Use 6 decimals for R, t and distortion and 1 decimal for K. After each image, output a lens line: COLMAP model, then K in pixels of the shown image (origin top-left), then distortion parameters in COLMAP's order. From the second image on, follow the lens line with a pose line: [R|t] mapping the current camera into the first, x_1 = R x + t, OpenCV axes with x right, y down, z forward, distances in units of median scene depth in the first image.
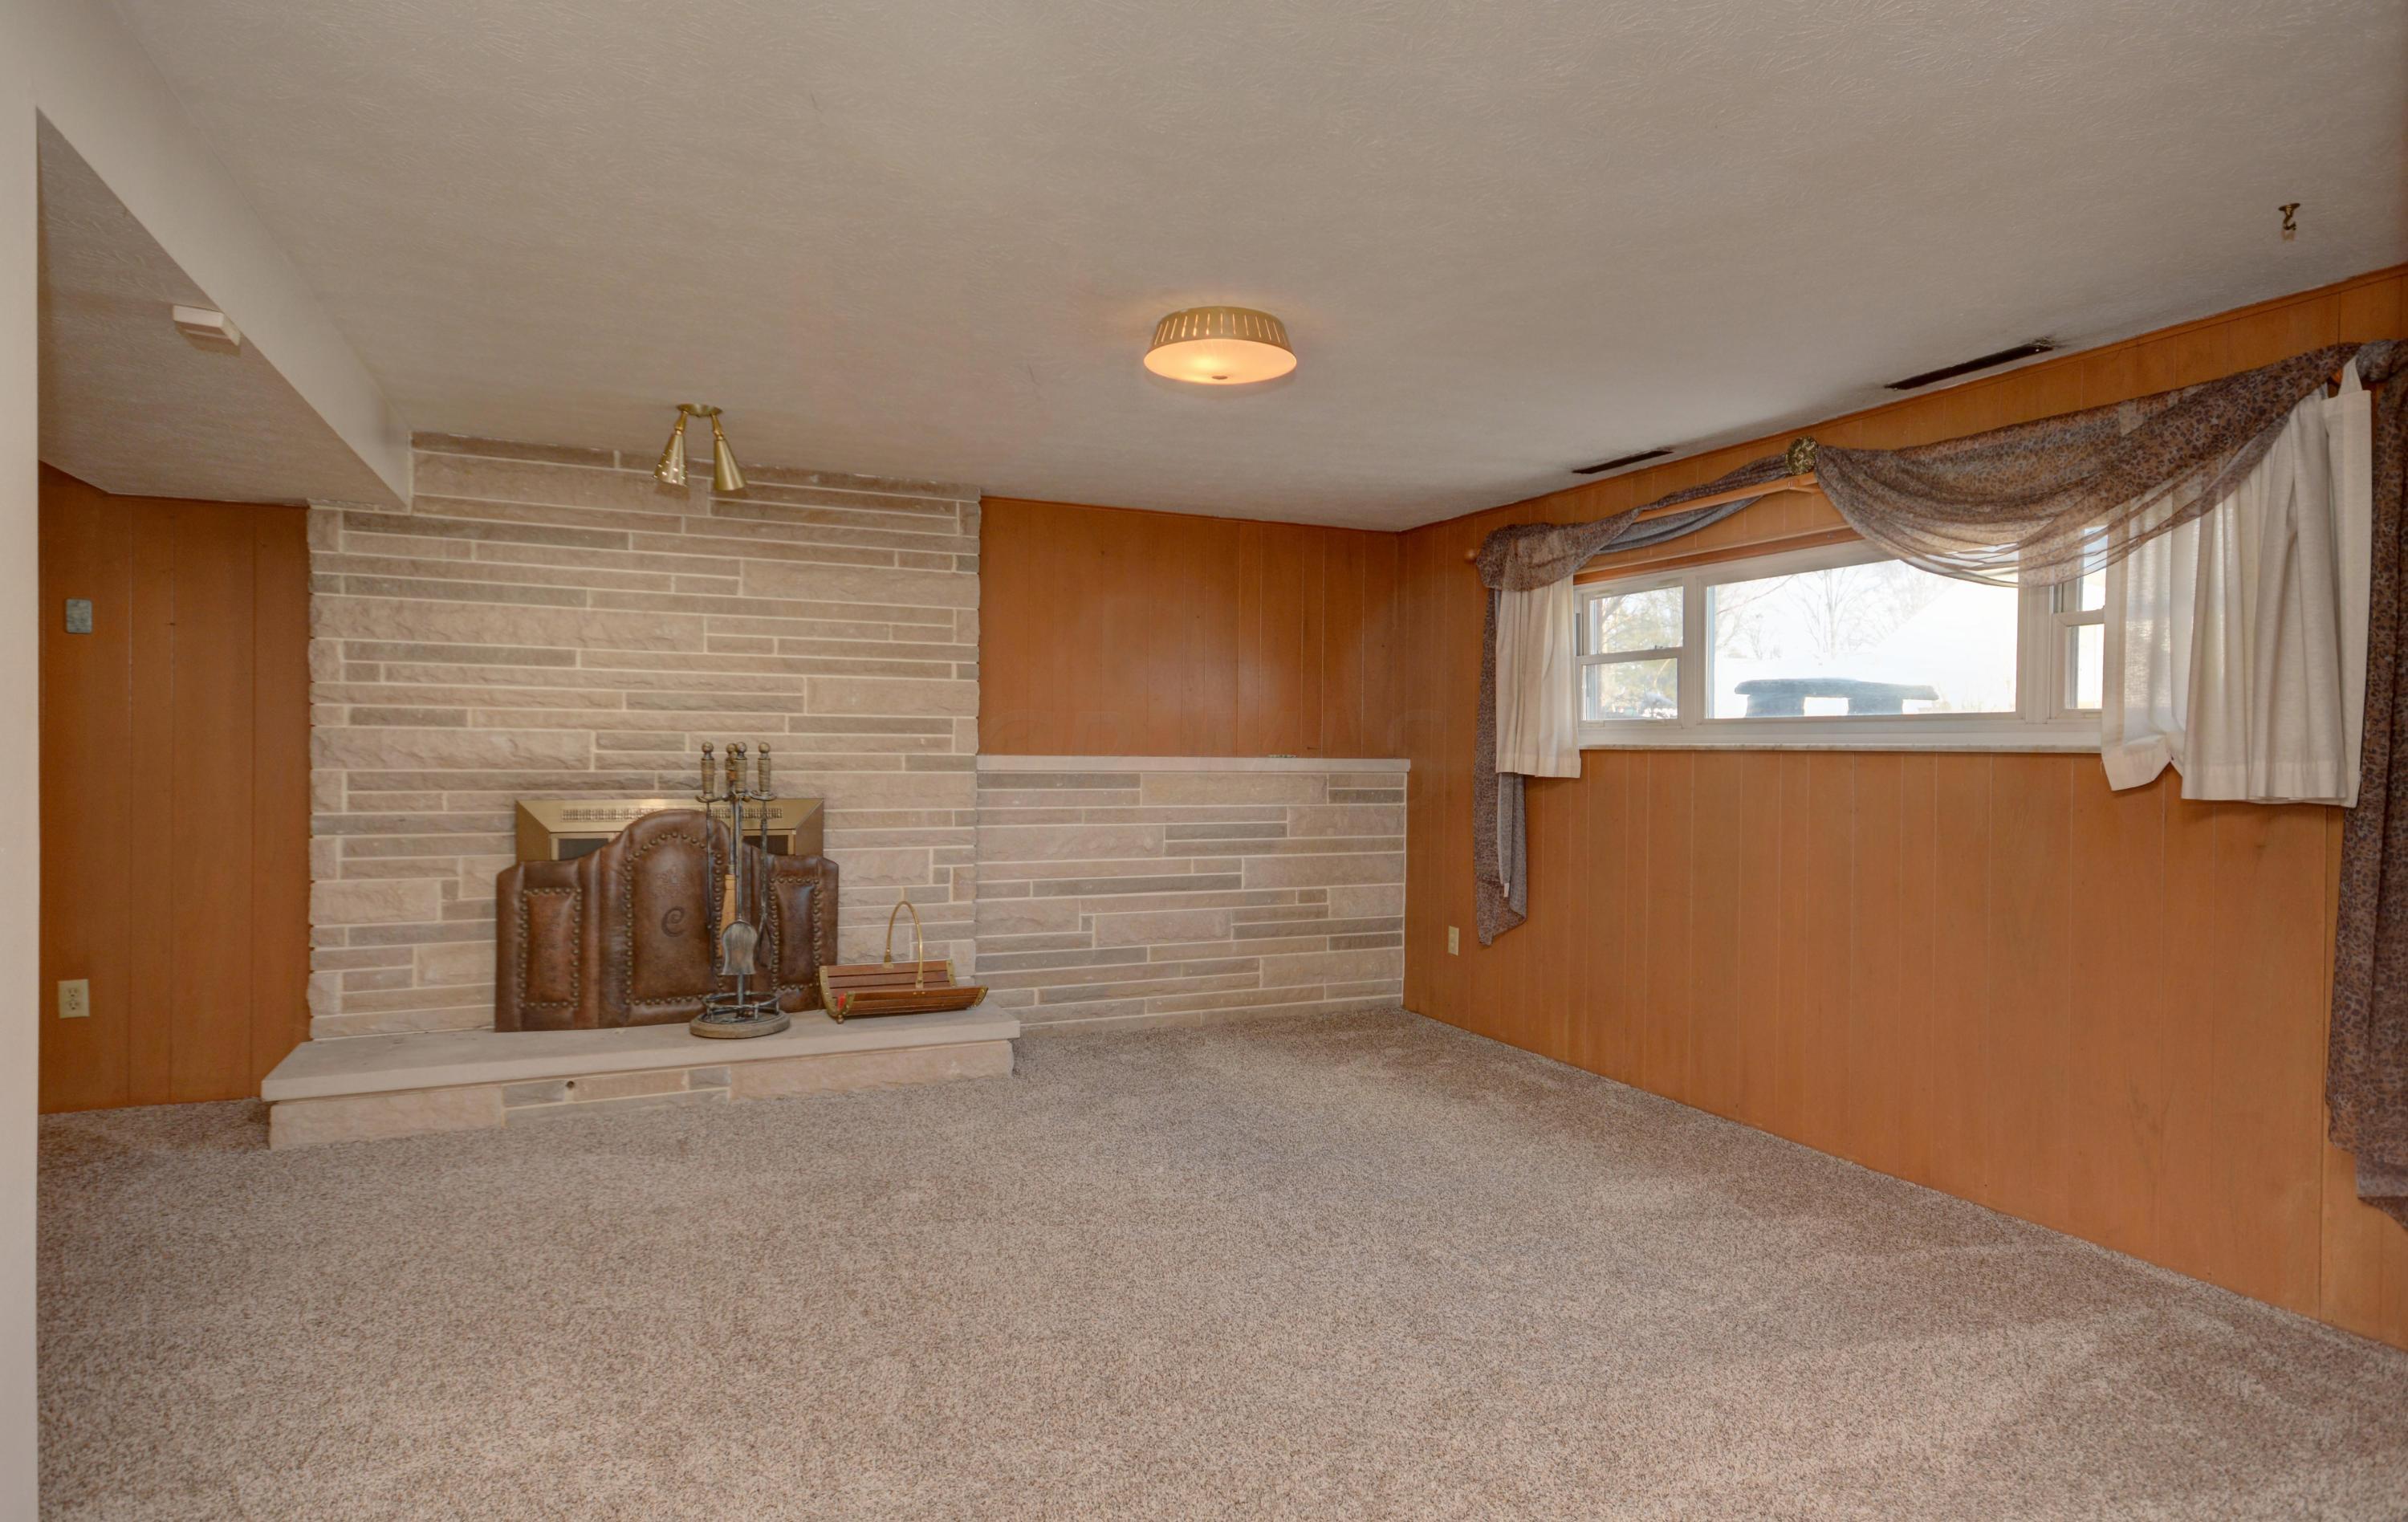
lens RADIAL K [[1331.7, 0, 1205.3], [0, 1331.7, 758.2], [0, 0, 1]] dist [-0.001879, -0.000029]
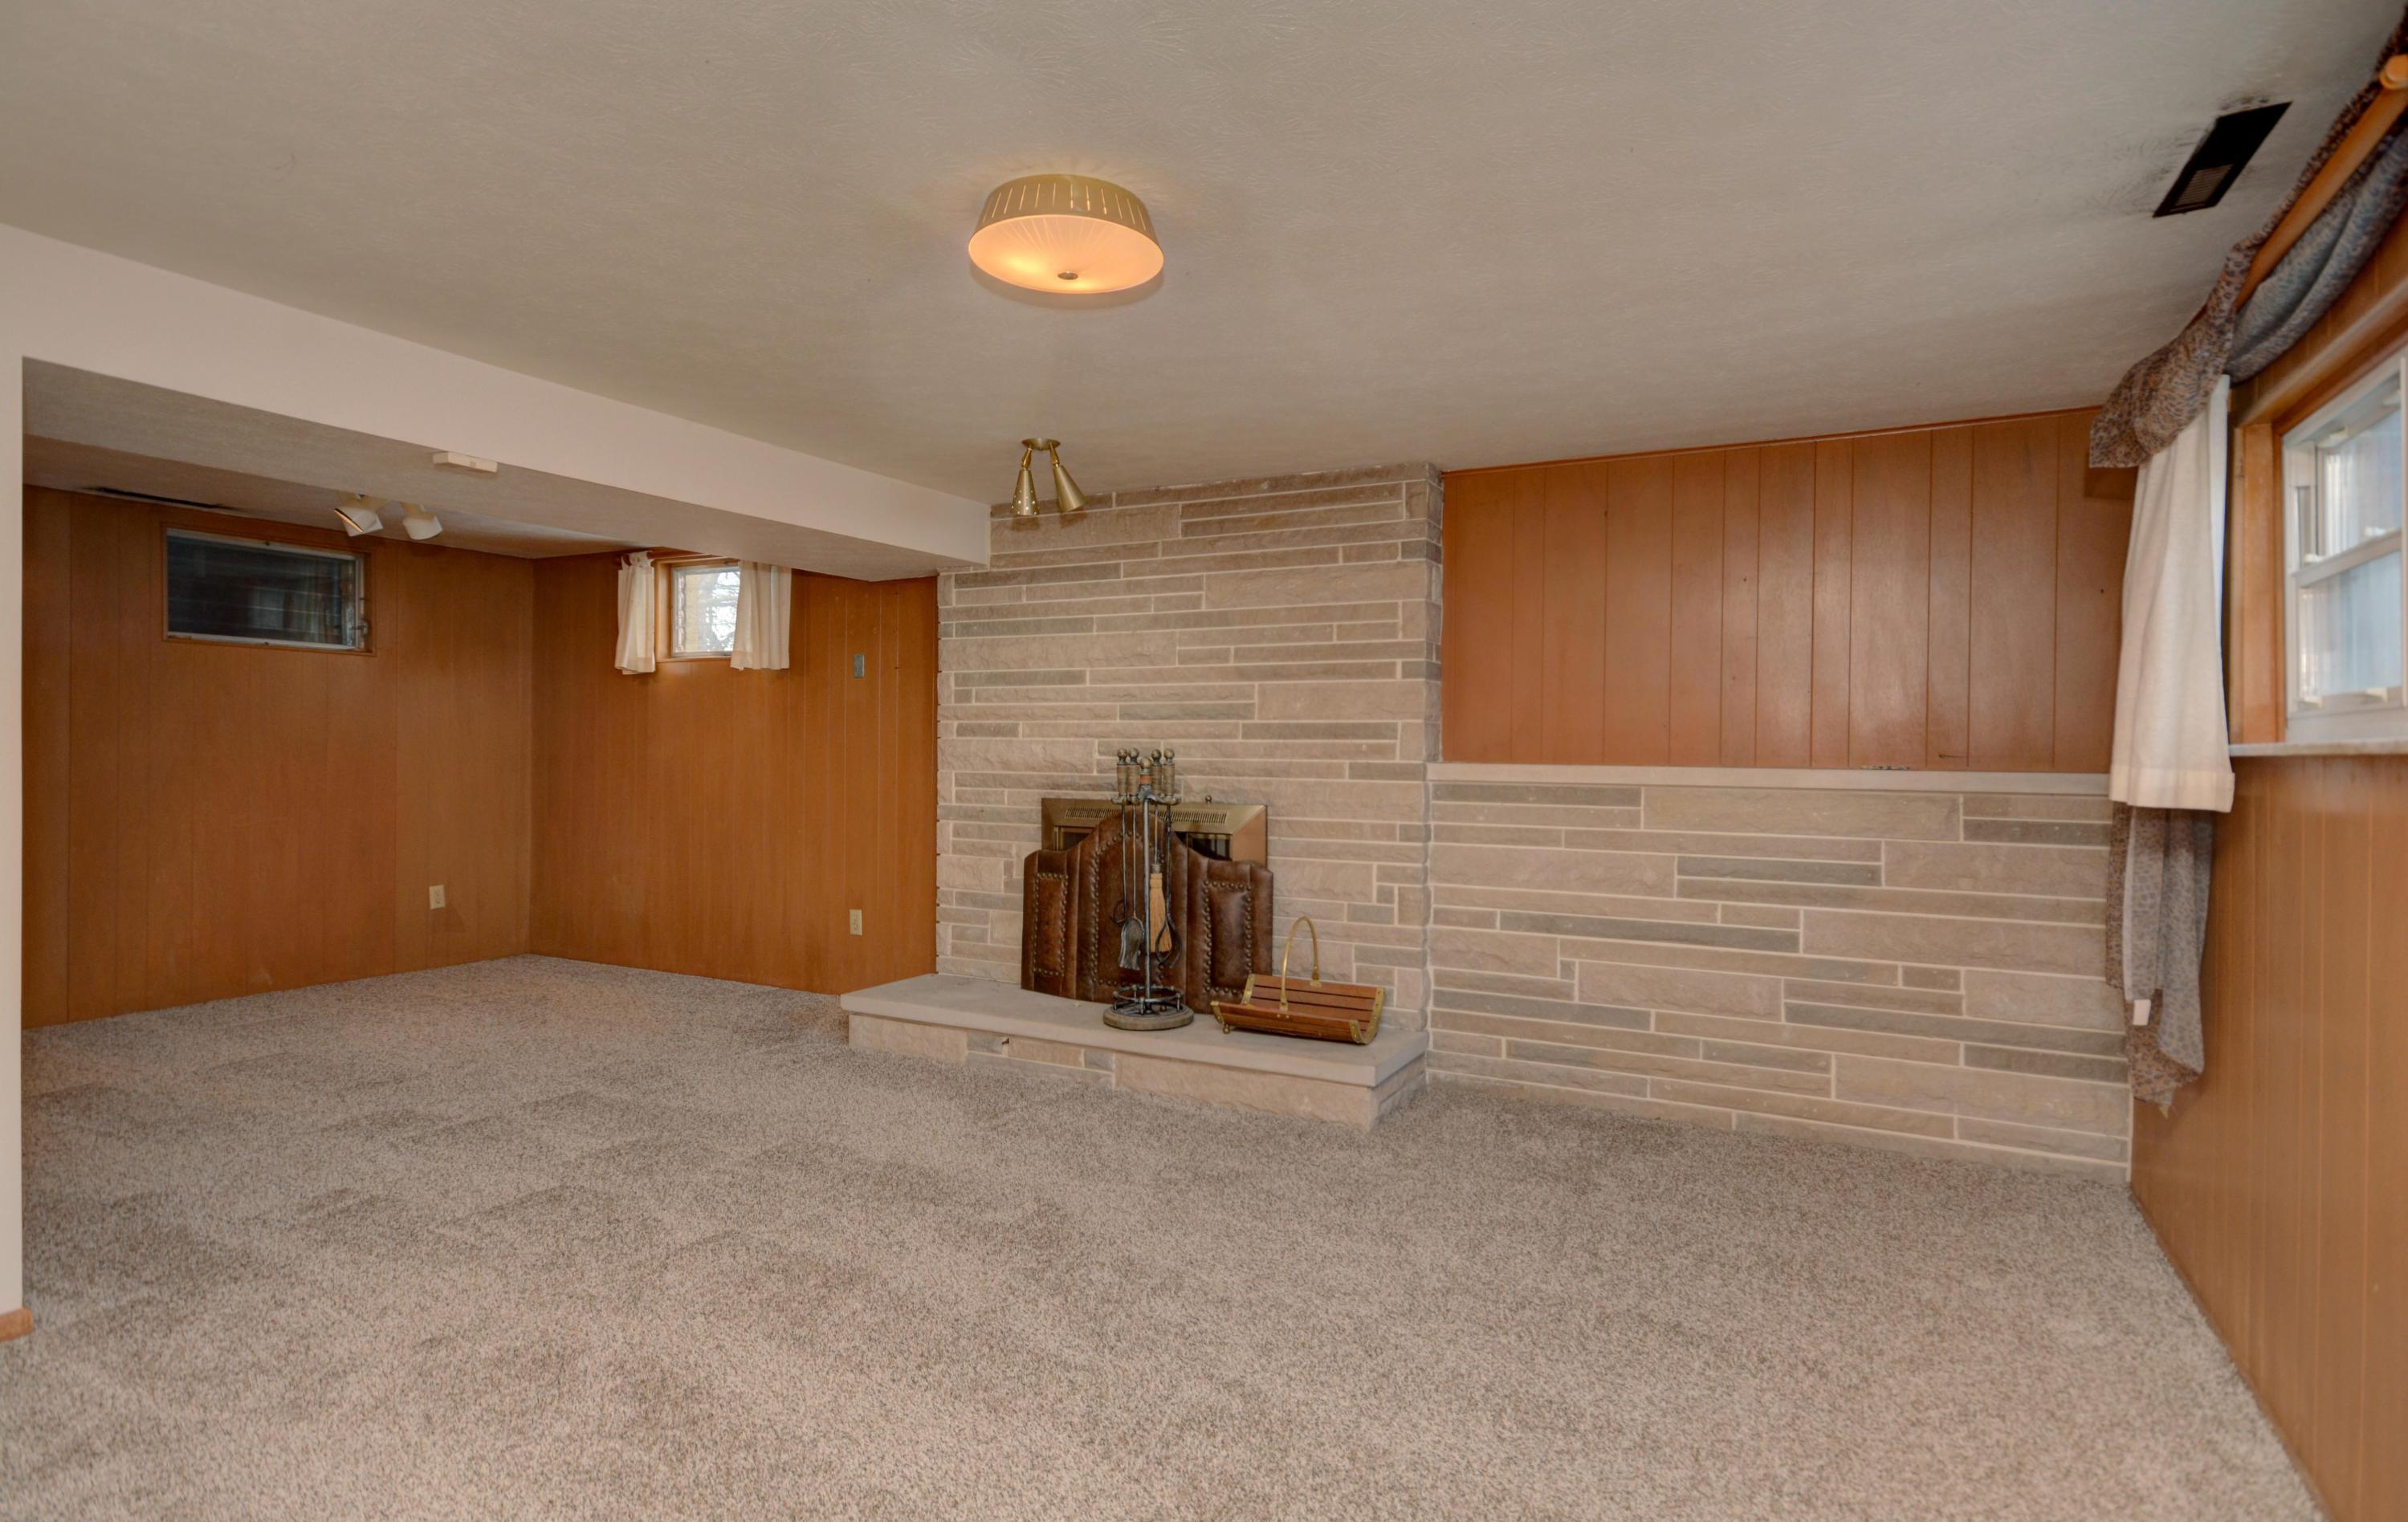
lens RADIAL K [[1217.2, 0, 1203.3], [0, 1217.2, 756.5], [0, 0, 1]] dist [0.003613, 0.001068]
pose [[0.618997, -0.000118, -0.785393, 0.395532], [-0.009555, 0.999925, -0.007681, 0.001191], [0.785335, 0.012259, 0.618950, 0.397725]]
